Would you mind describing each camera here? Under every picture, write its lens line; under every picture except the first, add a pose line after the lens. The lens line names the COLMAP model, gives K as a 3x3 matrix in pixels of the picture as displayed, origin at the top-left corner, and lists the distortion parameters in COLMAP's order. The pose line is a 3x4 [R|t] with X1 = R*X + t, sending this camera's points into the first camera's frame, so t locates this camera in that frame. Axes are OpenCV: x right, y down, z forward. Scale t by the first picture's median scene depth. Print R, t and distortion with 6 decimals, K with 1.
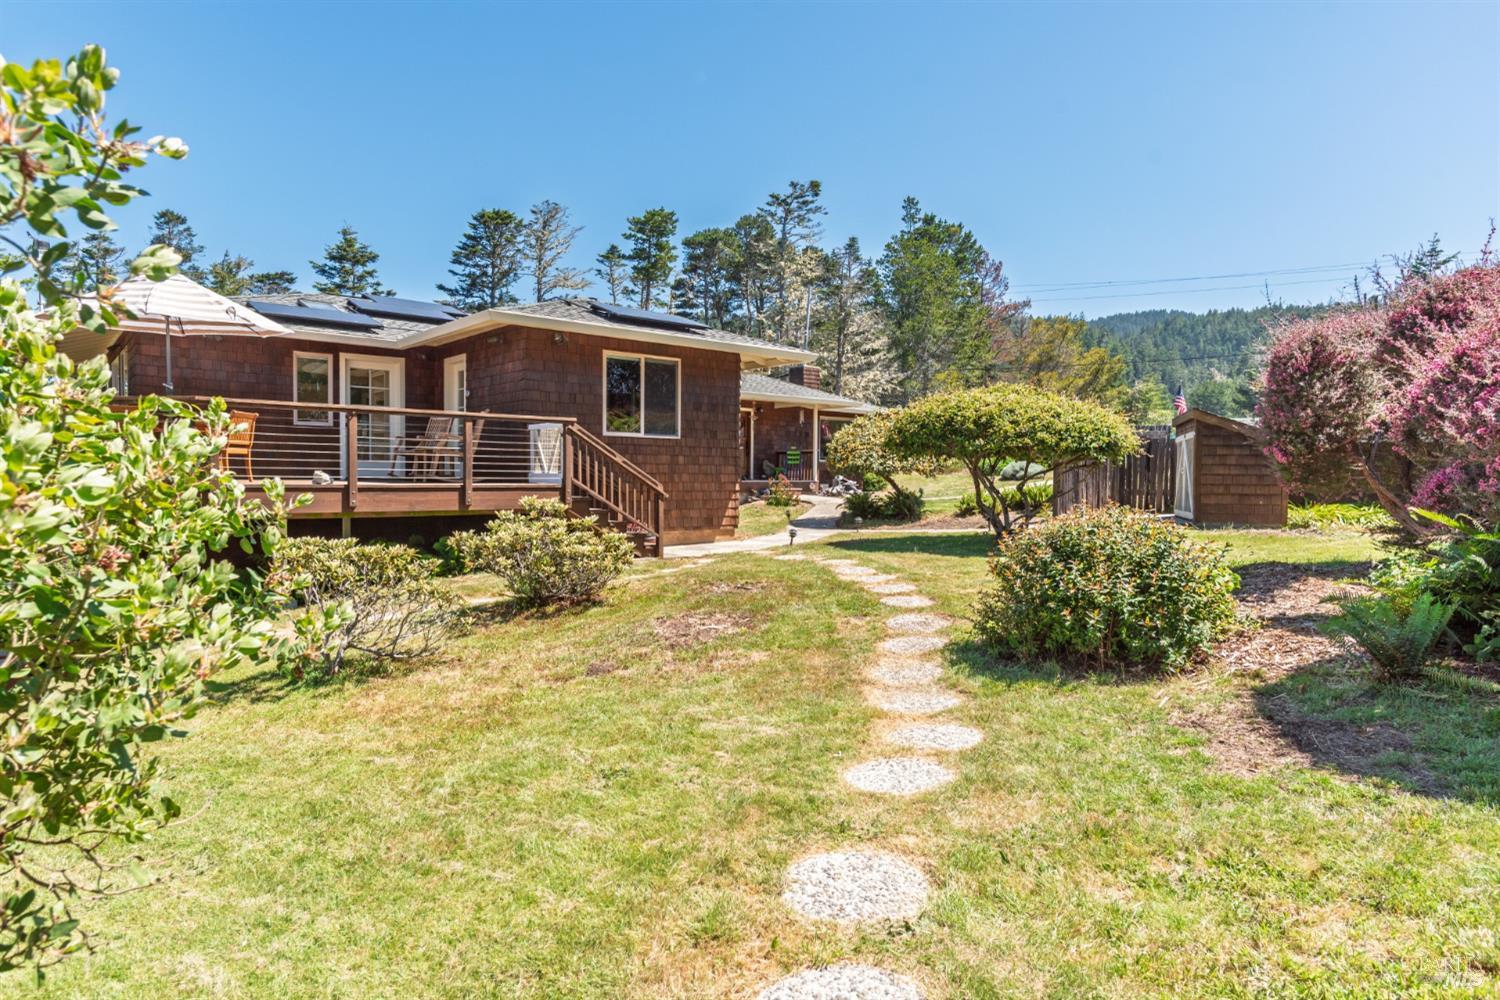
lens RADIAL K [[856.0, 0, 748.2], [0, 856.0, 501.2], [0, 0, 1]] dist [0.005706, -0.000054]
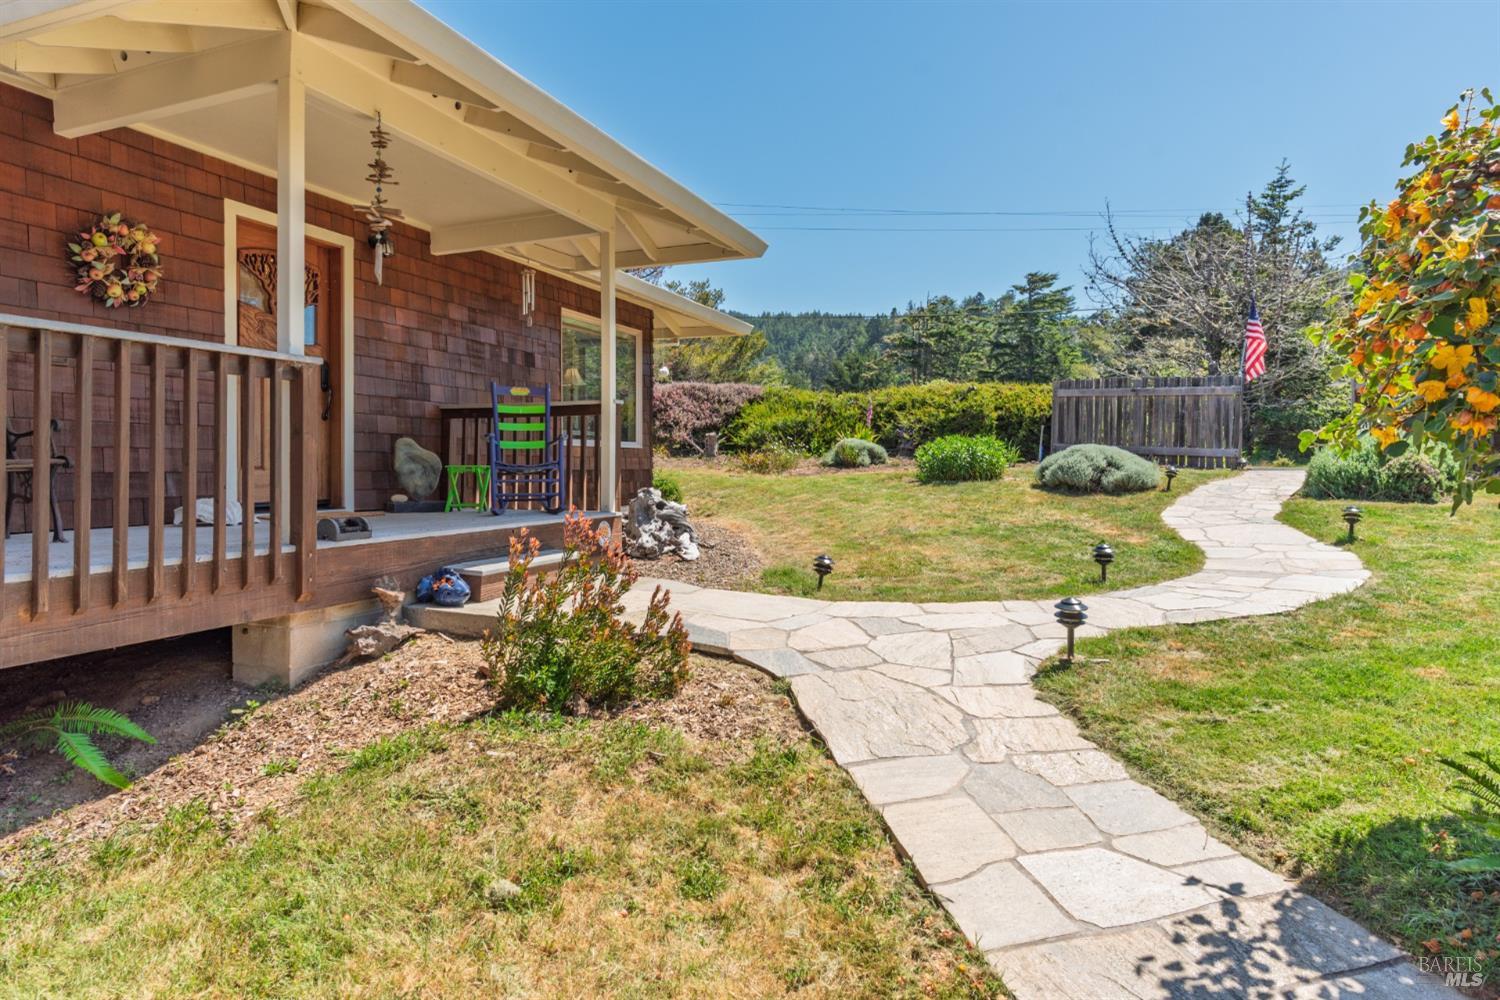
lens RADIAL K [[856.0, 0, 749.6], [0, 856.0, 487.9], [0, 0, 1]] dist [0.005706, -0.000054]
pose [[0.881326, -0.021760, 0.472007, -0.003529], [0.023000, 0.999731, 0.003144, -0.009616], [-0.471948, 0.008085, 0.881589, 0.219665]]
